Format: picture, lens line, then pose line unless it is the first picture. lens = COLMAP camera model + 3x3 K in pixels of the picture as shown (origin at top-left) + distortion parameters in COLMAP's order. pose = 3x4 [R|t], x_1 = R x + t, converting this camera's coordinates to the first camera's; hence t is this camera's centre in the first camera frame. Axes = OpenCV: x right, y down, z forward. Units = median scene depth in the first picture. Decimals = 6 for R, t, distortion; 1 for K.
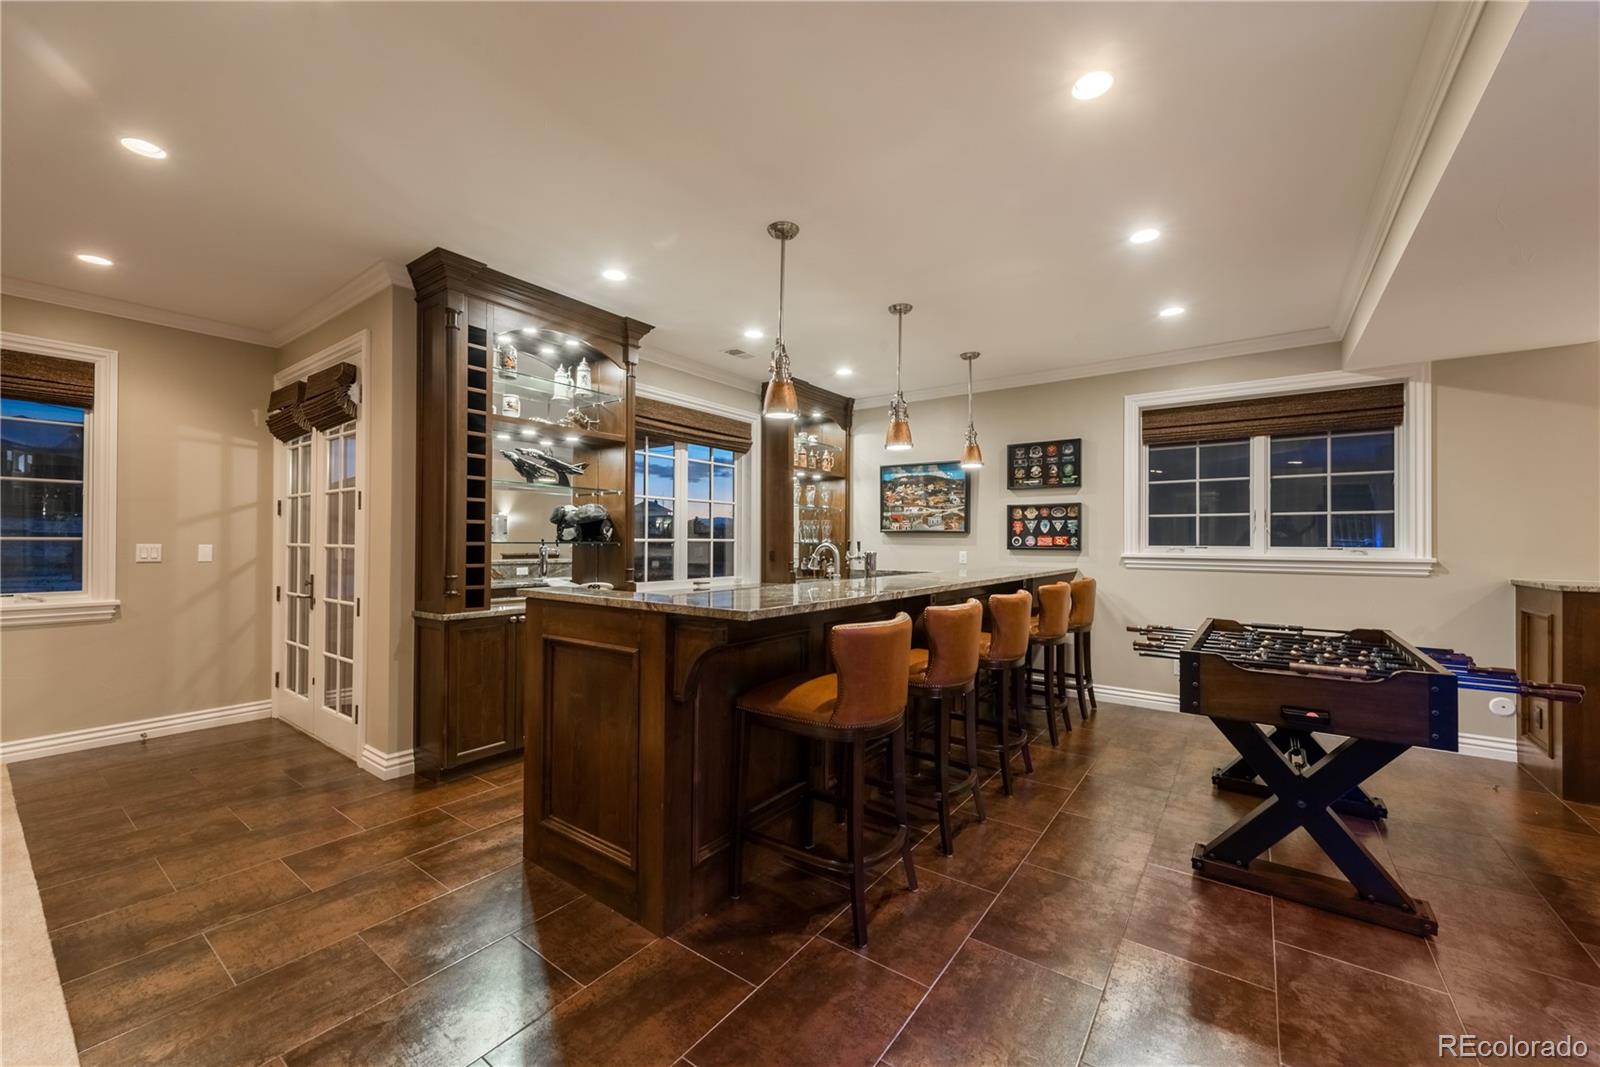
lens RADIAL K [[621.1, 0, 800.2], [0, 621.1, 540.7], [0, 0, 1]] dist [0.002842, -0.000728]
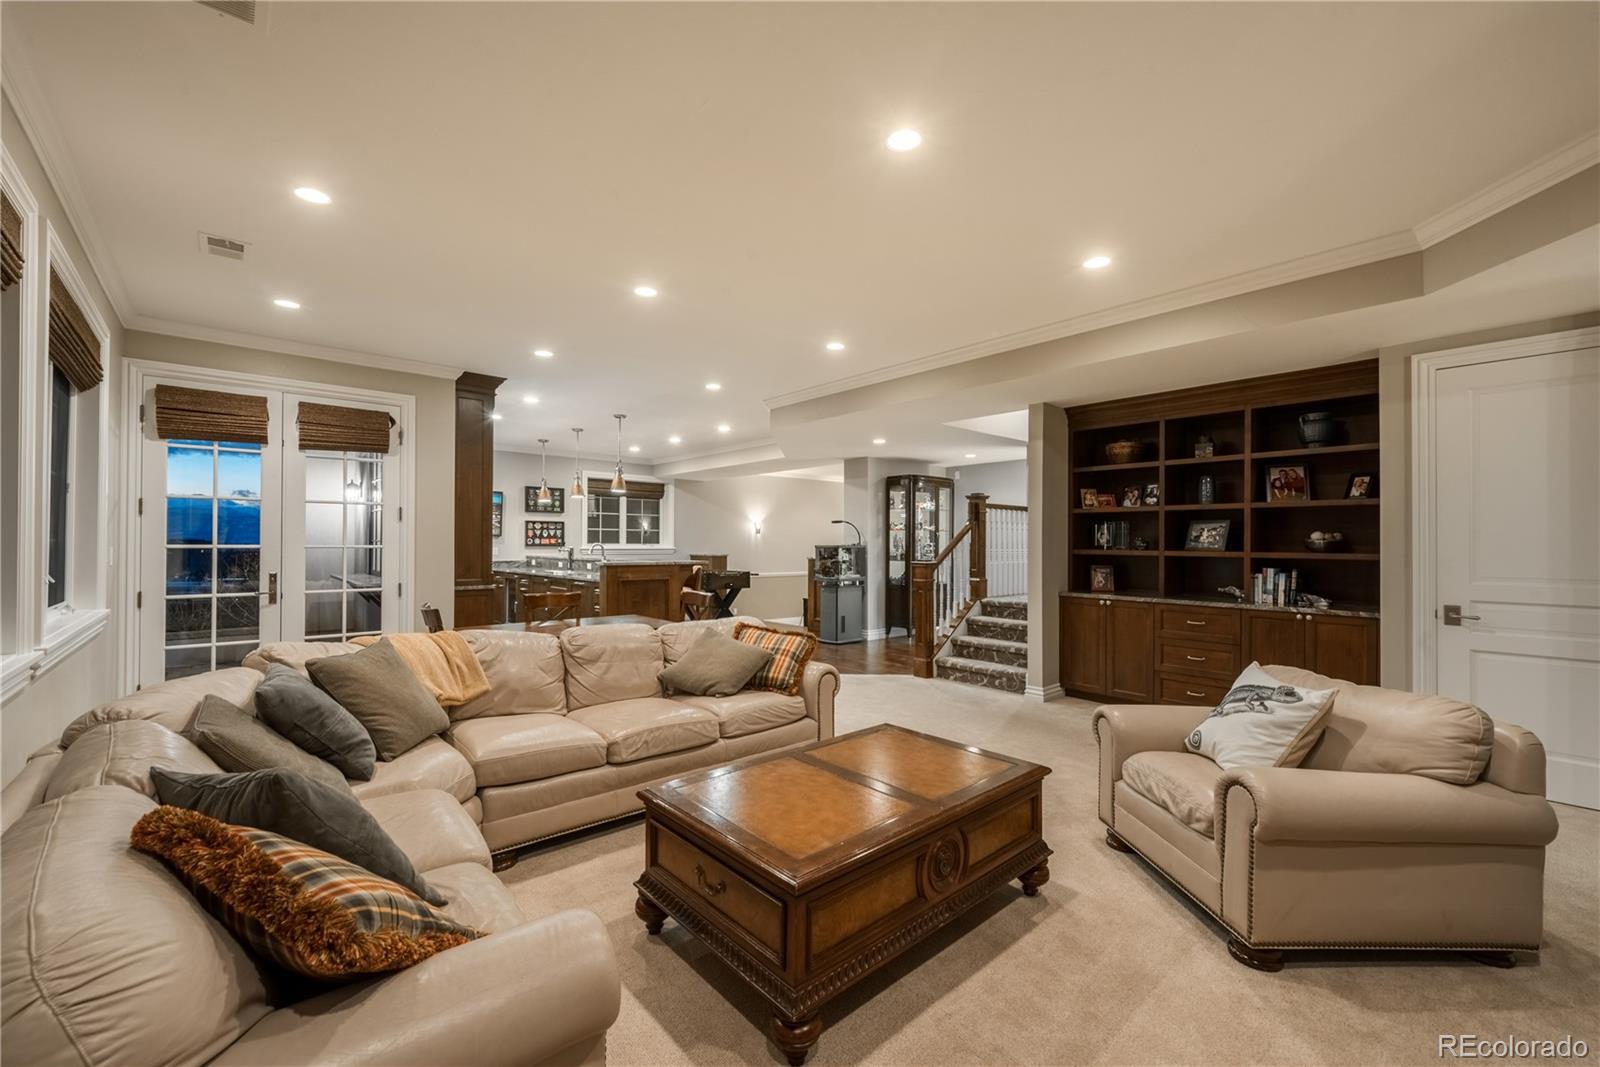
lens RADIAL K [[655.2, 0, 799.0], [0, 655.2, 537.2], [0, 0, 1]] dist [-0.000033, 0.000000]
pose [[0.213848, 0.004666, 0.976856, -1.354800], [-0.006144, 0.999975, -0.003432, -0.009542], [-0.976848, -0.005268, 0.213872, -0.148632]]
